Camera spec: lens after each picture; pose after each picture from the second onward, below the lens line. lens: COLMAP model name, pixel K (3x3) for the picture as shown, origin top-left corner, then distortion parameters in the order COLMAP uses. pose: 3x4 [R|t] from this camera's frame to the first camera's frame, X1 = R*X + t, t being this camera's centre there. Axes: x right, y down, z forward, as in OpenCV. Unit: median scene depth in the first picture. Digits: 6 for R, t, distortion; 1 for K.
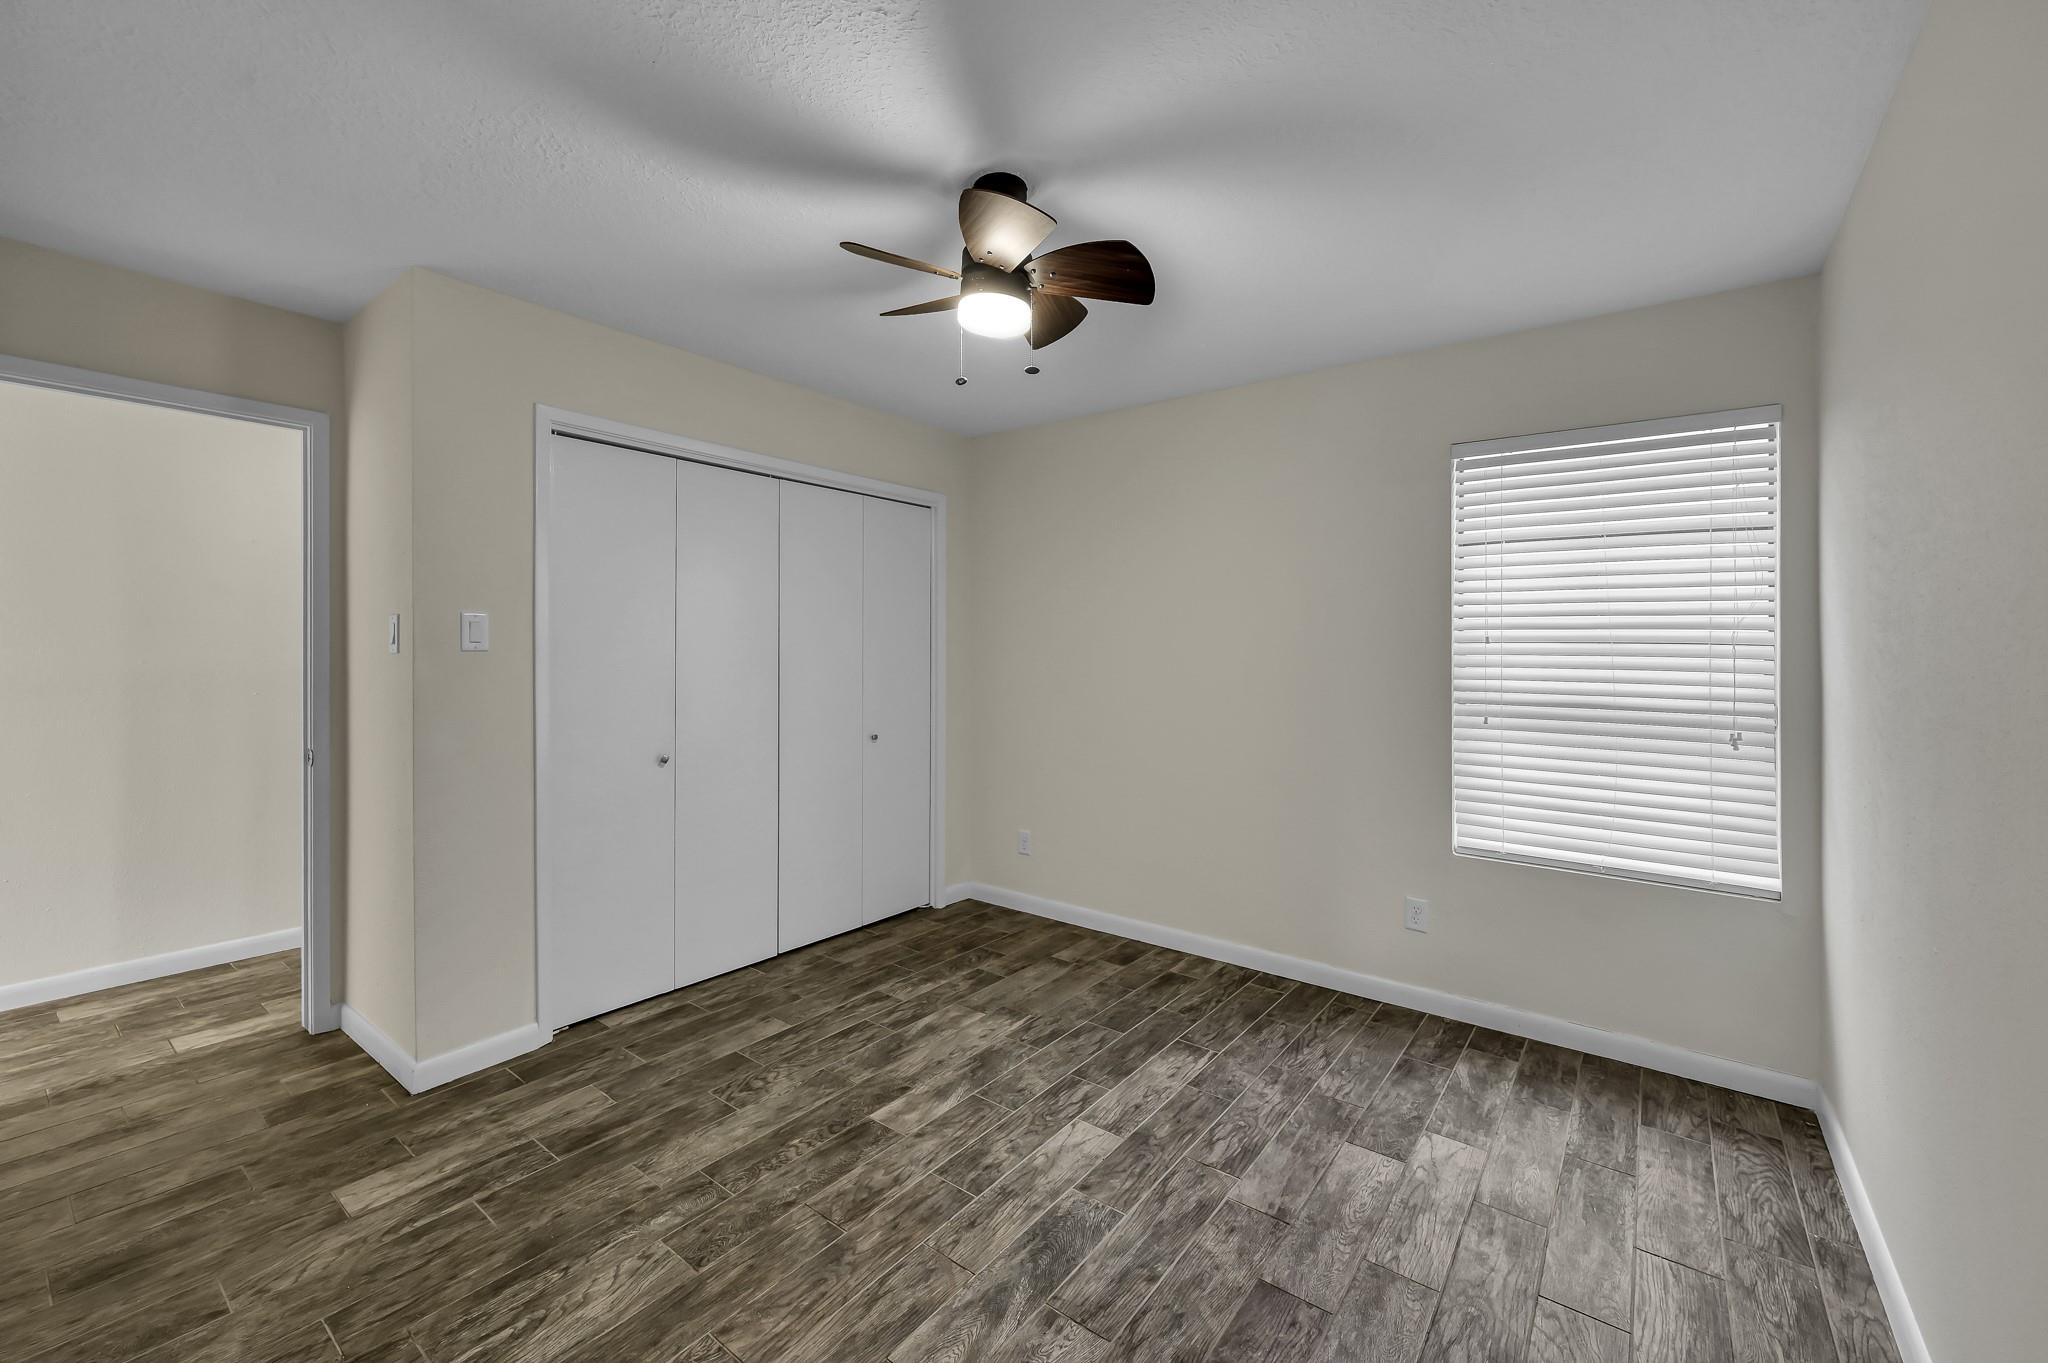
lens RADIAL K [[812.0, 0, 1034.4], [0, 812.0, 686.3], [0, 0, 1]] dist [0.000226, -0.000124]
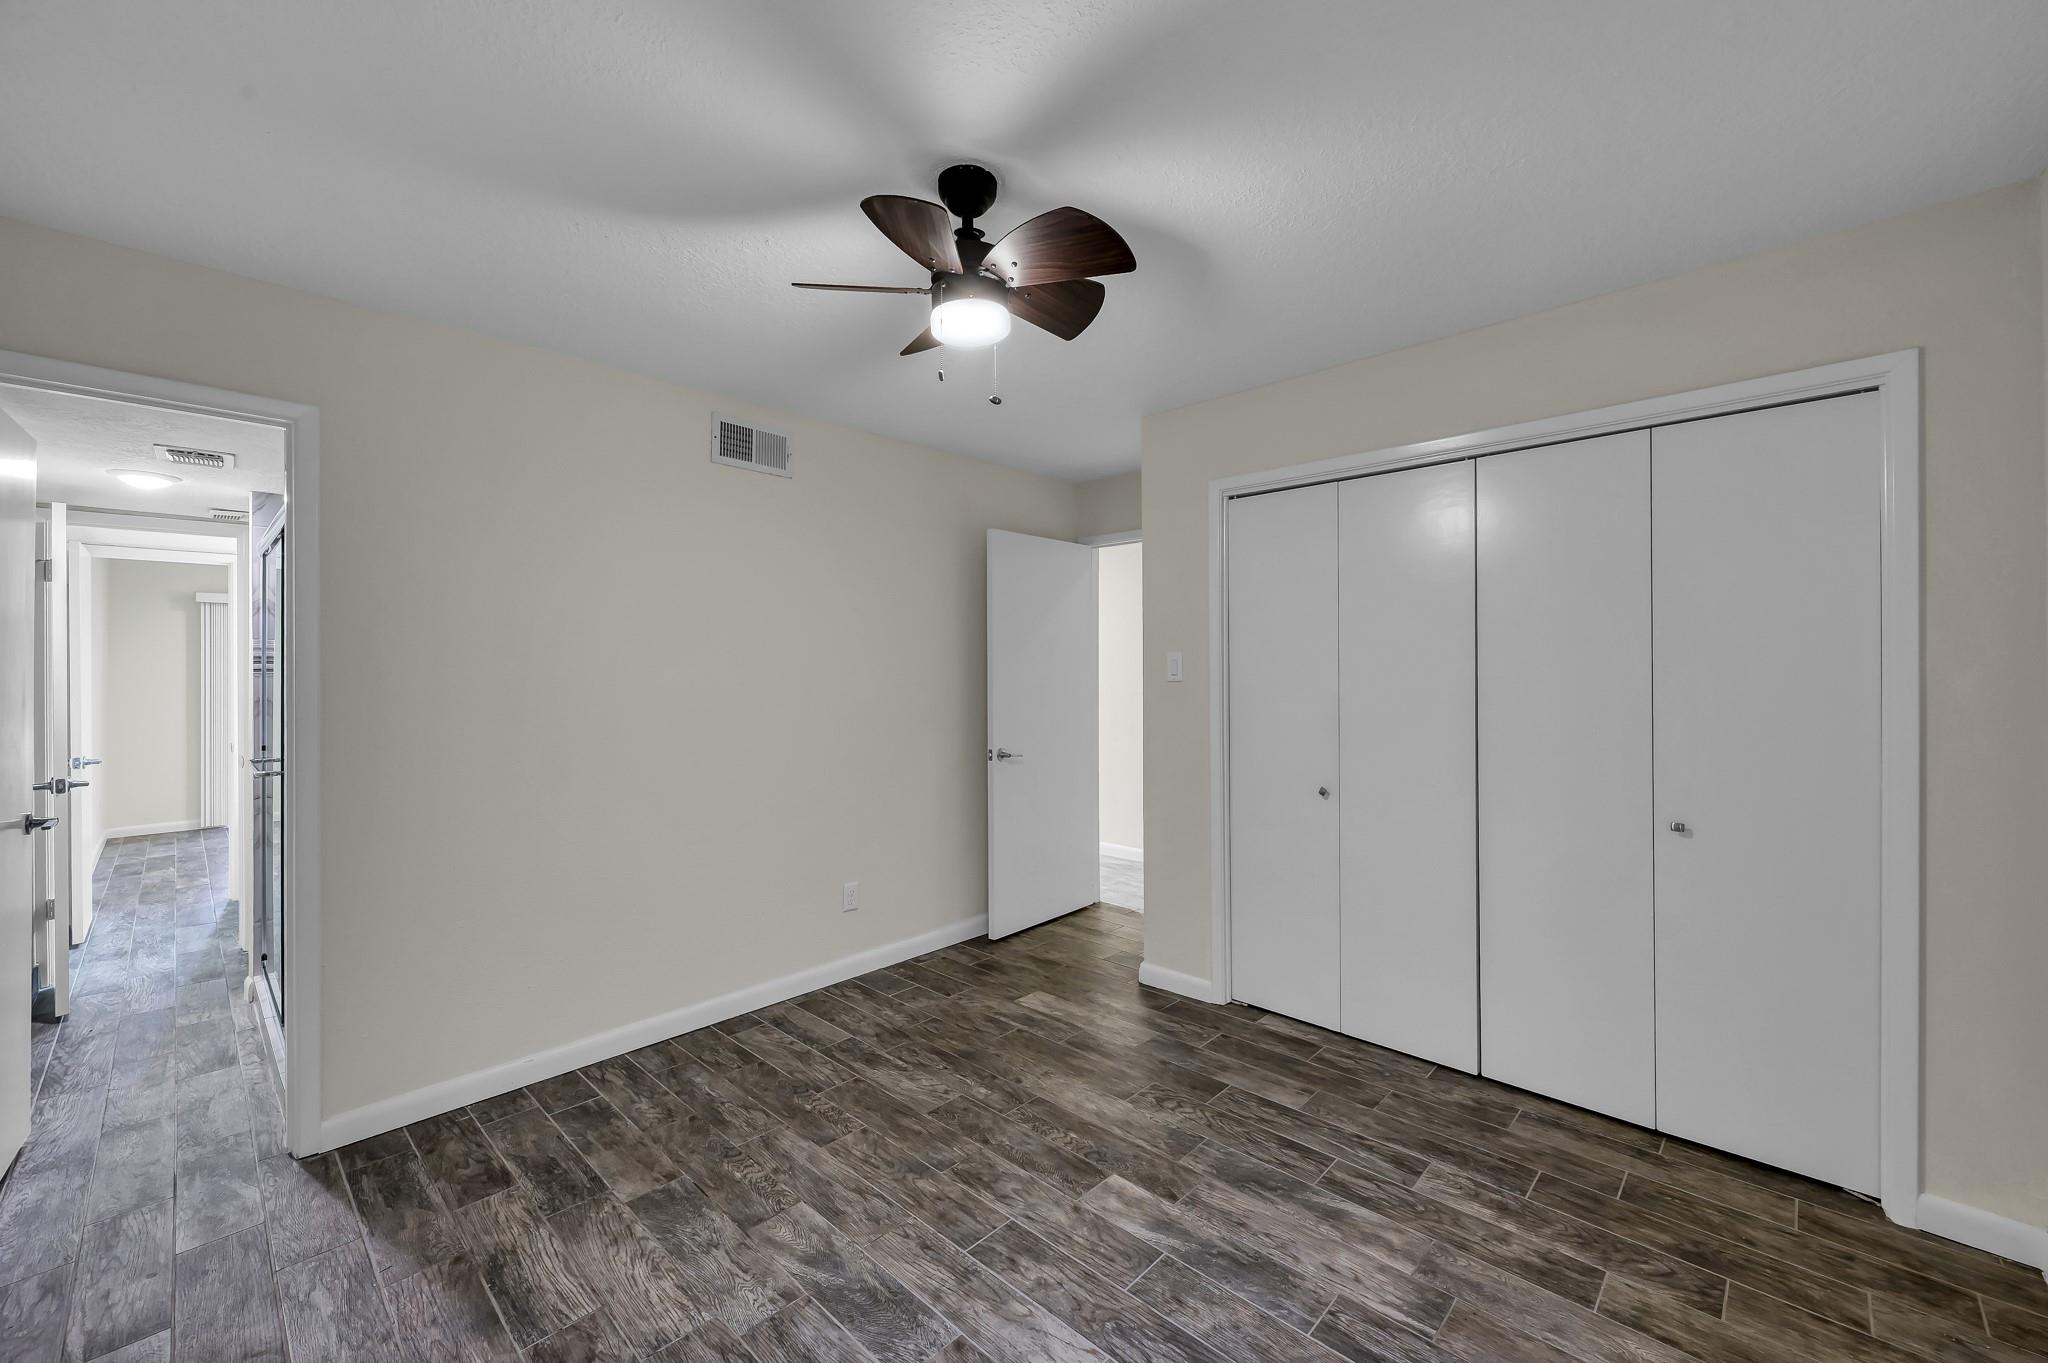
lens RADIAL K [[812.0, 0, 1028.5], [0, 812.0, 672.4], [0, 0, 1]] dist [0.000226, -0.000124]
pose [[-0.106429, -0.004851, -0.994308, 0.726048], [-0.039126, 0.999234, -0.000687, -0.047429], [0.993550, 0.038831, -0.106538, 0.949500]]
